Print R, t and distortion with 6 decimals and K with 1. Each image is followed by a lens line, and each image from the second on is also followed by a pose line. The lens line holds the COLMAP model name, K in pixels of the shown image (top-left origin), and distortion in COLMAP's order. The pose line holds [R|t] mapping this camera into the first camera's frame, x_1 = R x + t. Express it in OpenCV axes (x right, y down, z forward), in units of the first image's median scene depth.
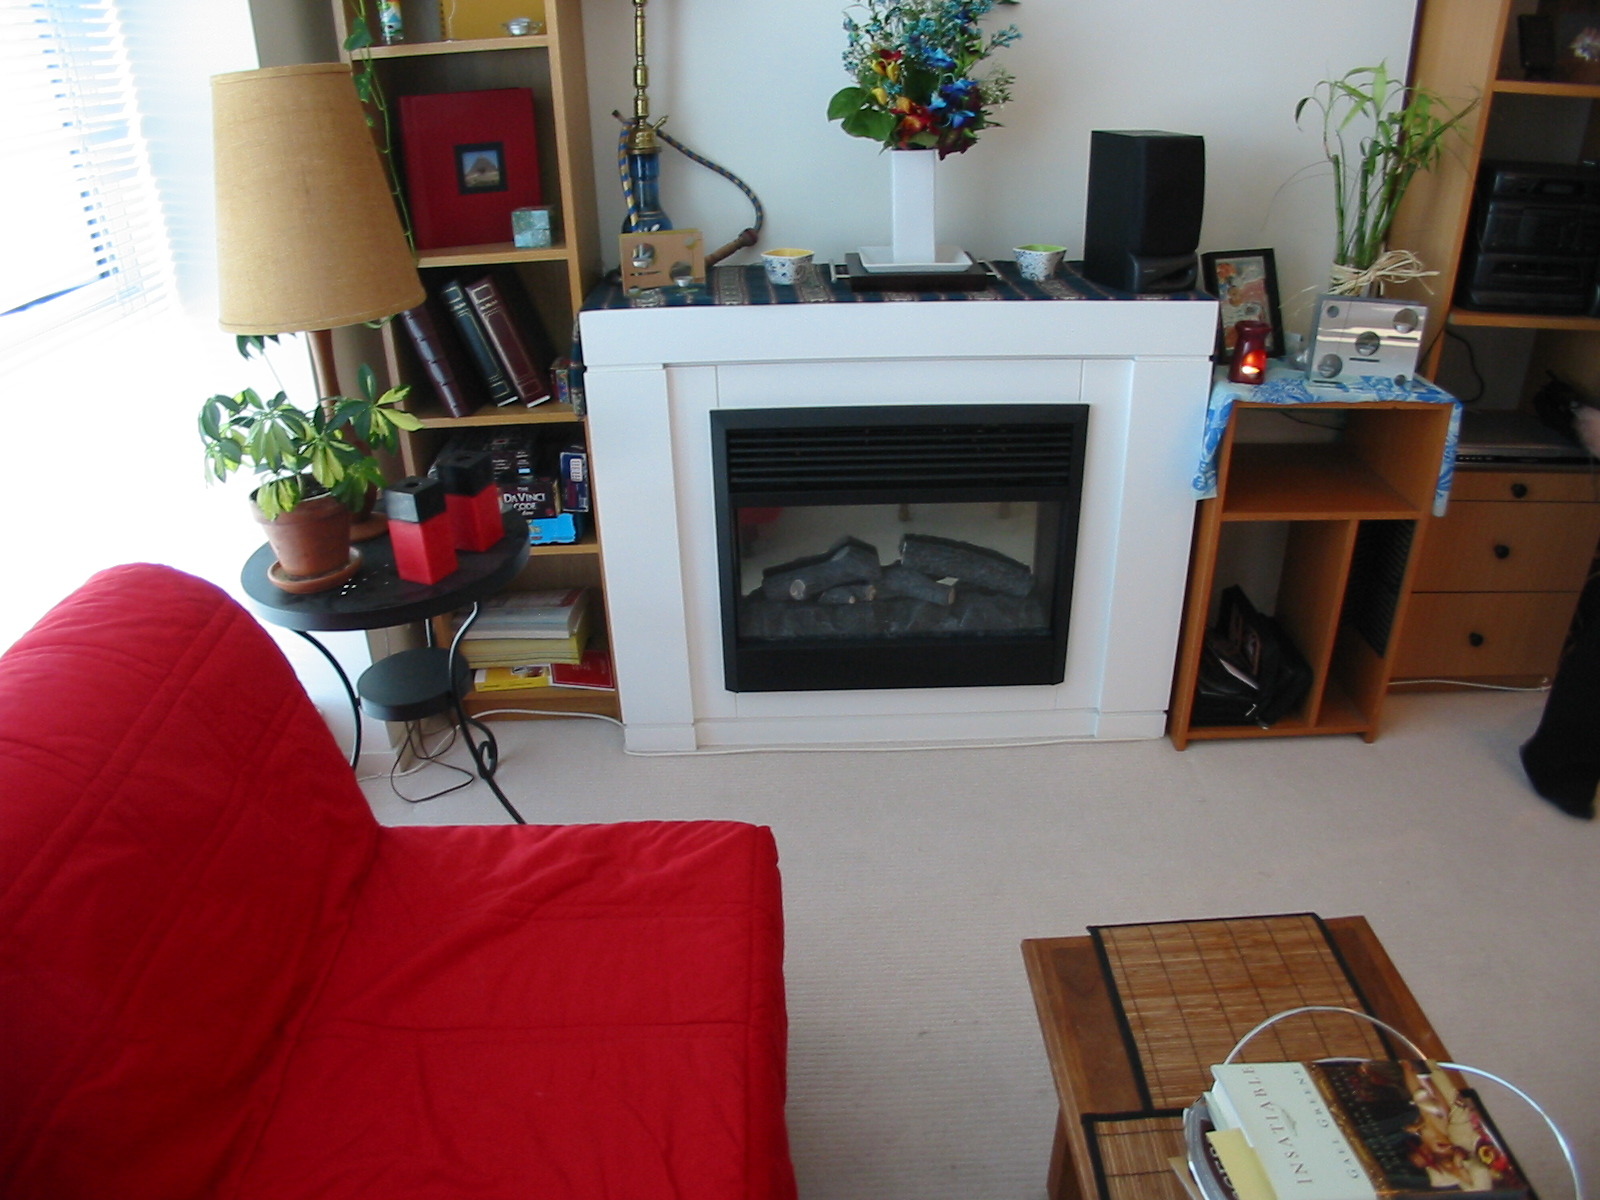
lens RADIAL K [[1153.9, 0, 807.6], [0, 1153.9, 611.0], [0, 0, 1]] dist [-0.192582, 0.079777]
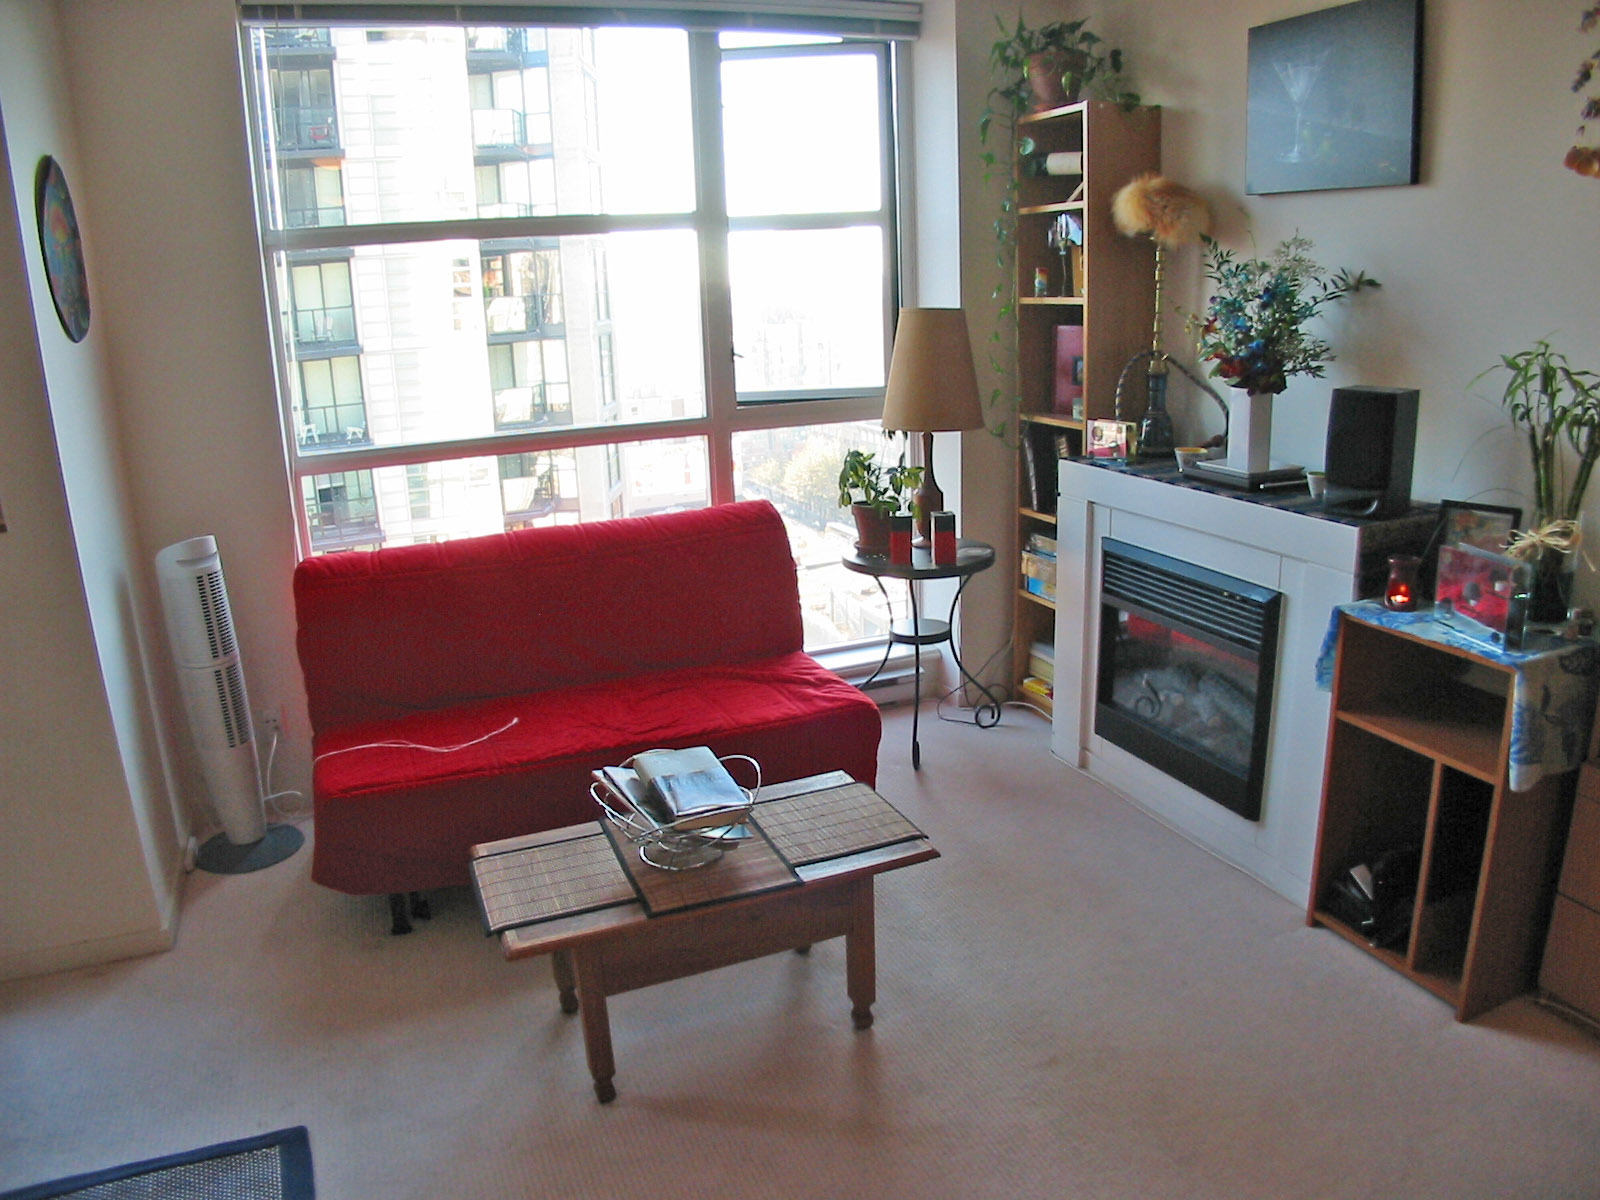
lens RADIAL K [[1159.9, 0, 803.3], [0, 1159.9, 613.1], [0, 0, 1]] dist [-0.196125, 0.091938]
pose [[0.362002, 0.262552, -0.894439, 1.190706], [-0.403005, 0.909292, 0.103806, -0.077595], [0.840561, 0.322885, 0.434975, 0.016061]]
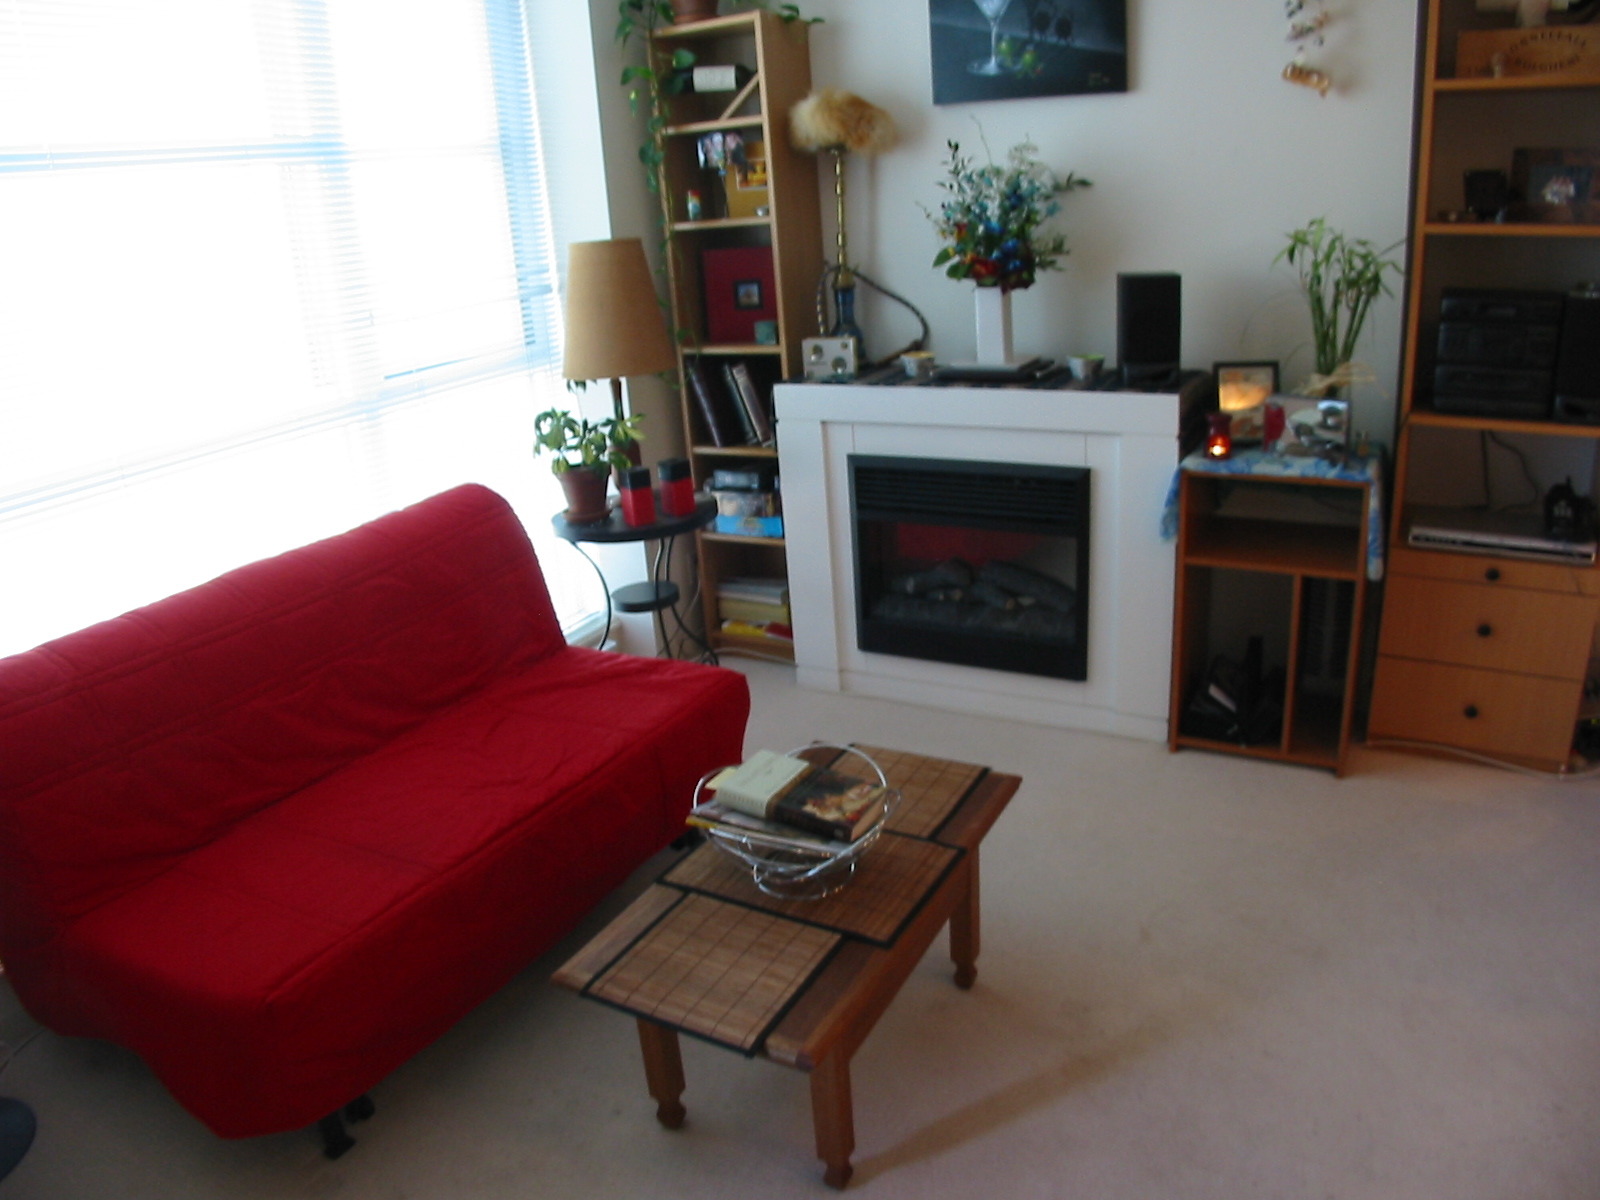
lens RADIAL K [[1153.9, 0, 807.6], [0, 1153.9, 611.0], [0, 0, 1]] dist [-0.192582, 0.079777]
pose [[0.865504, 0.132100, -0.483170, 0.647237], [-0.183173, 0.981258, -0.059838, 0.135641], [0.466209, 0.140294, 0.873479, -0.346319]]
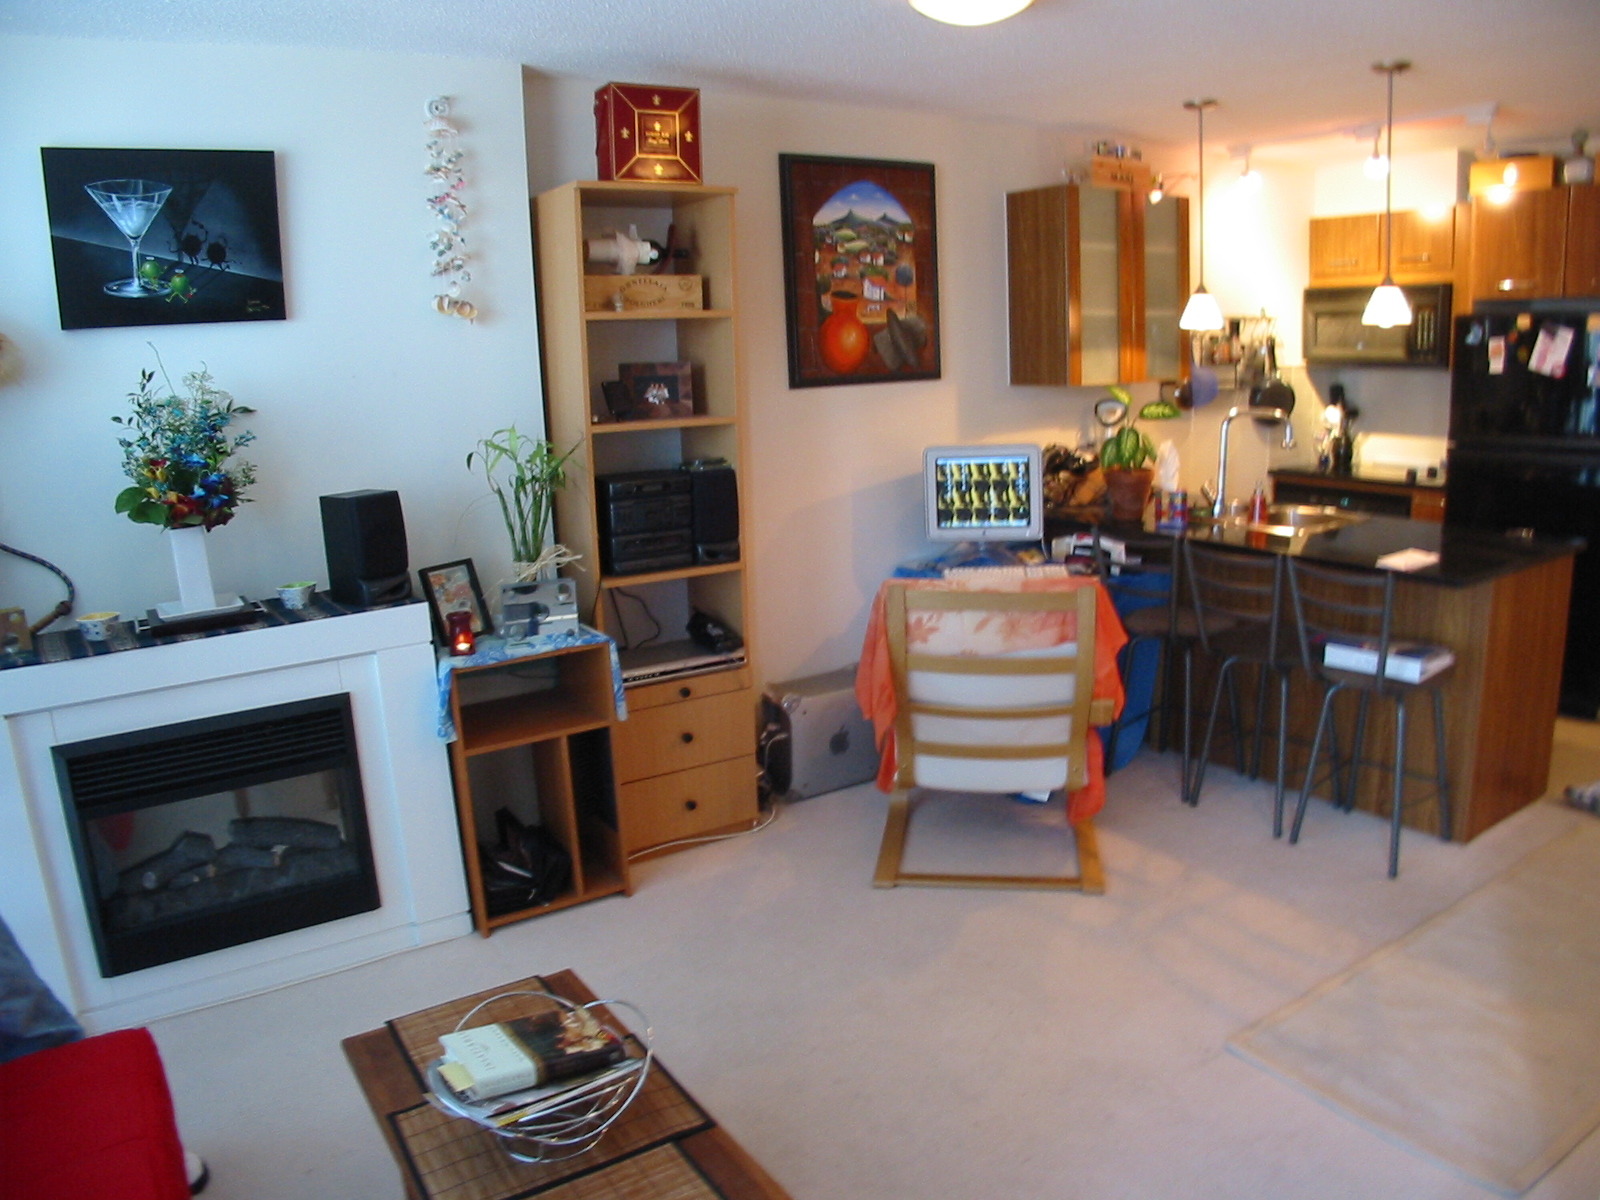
lens RADIAL K [[1159.9, 0, 803.3], [0, 1159.9, 613.1], [0, 0, 1]] dist [-0.196125, 0.091938]
pose [[0.844319, -0.135278, 0.518483, 0.022399], [0.268047, 0.944469, -0.190075, 0.130901], [-0.463978, 0.299462, 0.833695, -0.404224]]
